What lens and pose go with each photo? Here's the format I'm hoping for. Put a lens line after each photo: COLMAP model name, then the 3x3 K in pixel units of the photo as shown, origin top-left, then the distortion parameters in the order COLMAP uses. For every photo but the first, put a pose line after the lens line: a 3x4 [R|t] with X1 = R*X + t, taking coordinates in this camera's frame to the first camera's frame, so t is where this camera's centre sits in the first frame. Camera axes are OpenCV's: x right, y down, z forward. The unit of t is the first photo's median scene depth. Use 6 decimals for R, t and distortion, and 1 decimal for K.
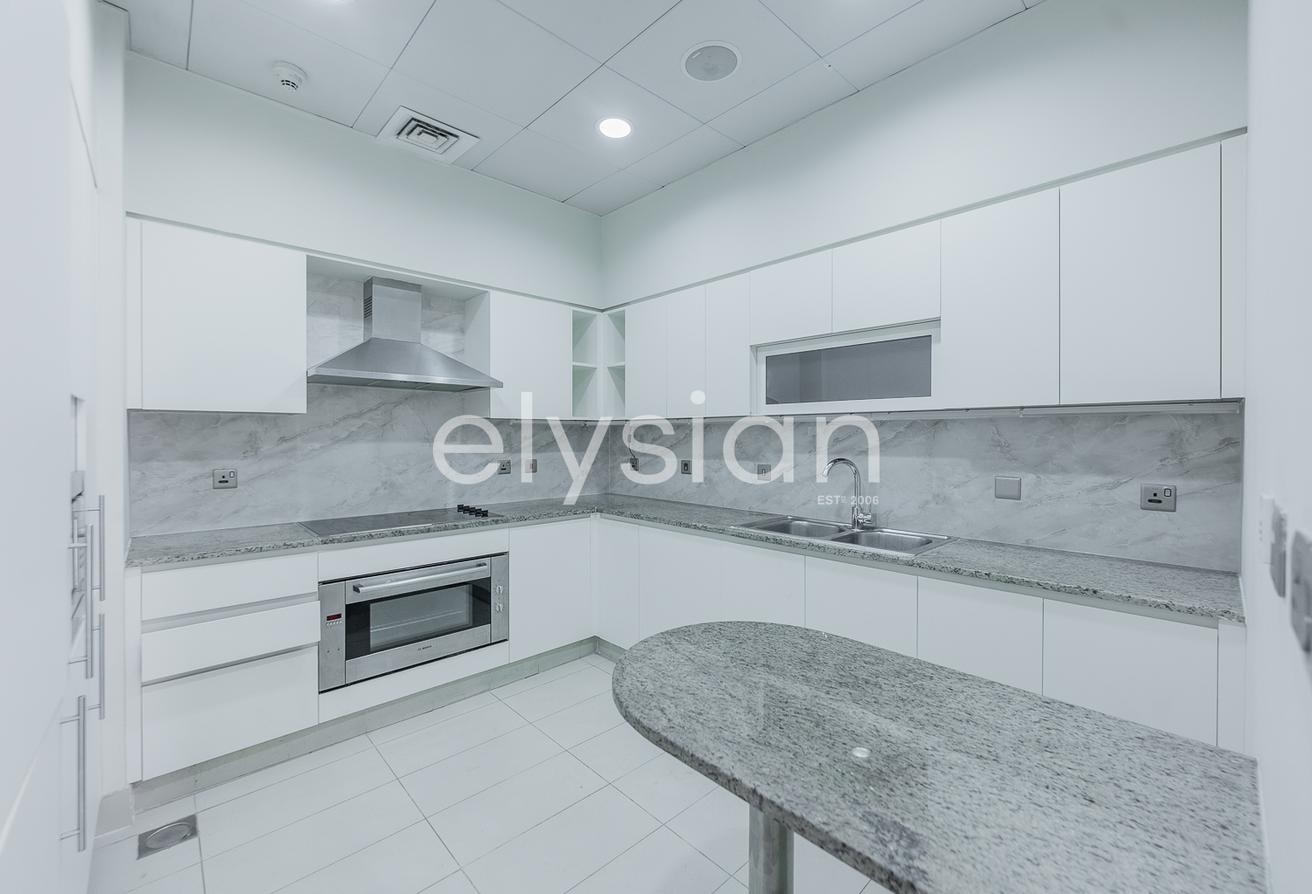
lens RADIAL K [[534.7, 0, 614.9], [0, 534.7, 448.3], [0, 0, 1]] dist [-0.000376, 0.000010]
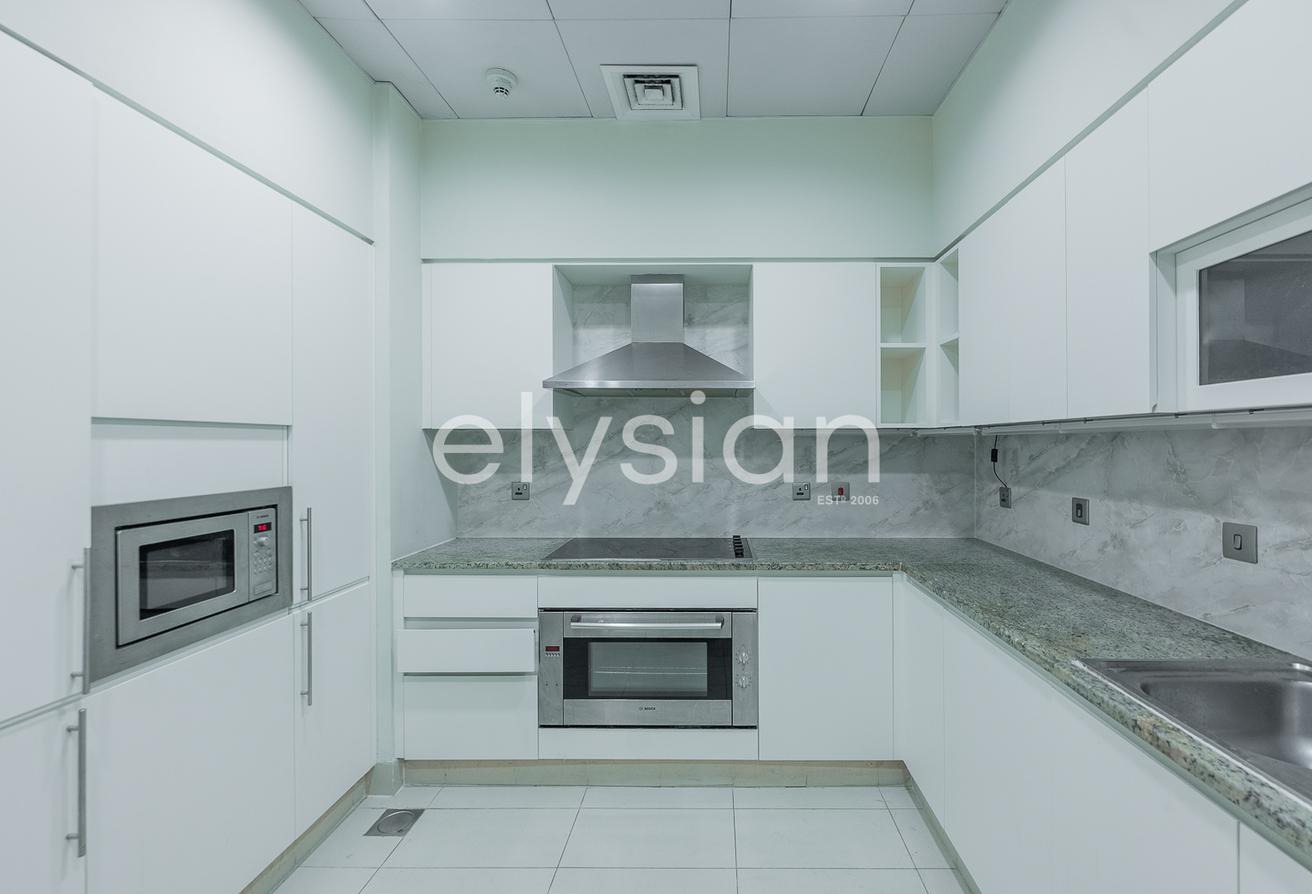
lens RADIAL K [[543.2, 0, 714.5], [0, 543.2, 447.2], [0, 0, 1]] dist [-0.000240, -0.000547]
pose [[0.752397, 0.003143, -0.658703, 0.266782], [-0.012334, 0.999881, -0.009318, -0.024074], [0.658595, 0.015135, 0.752346, 0.416476]]
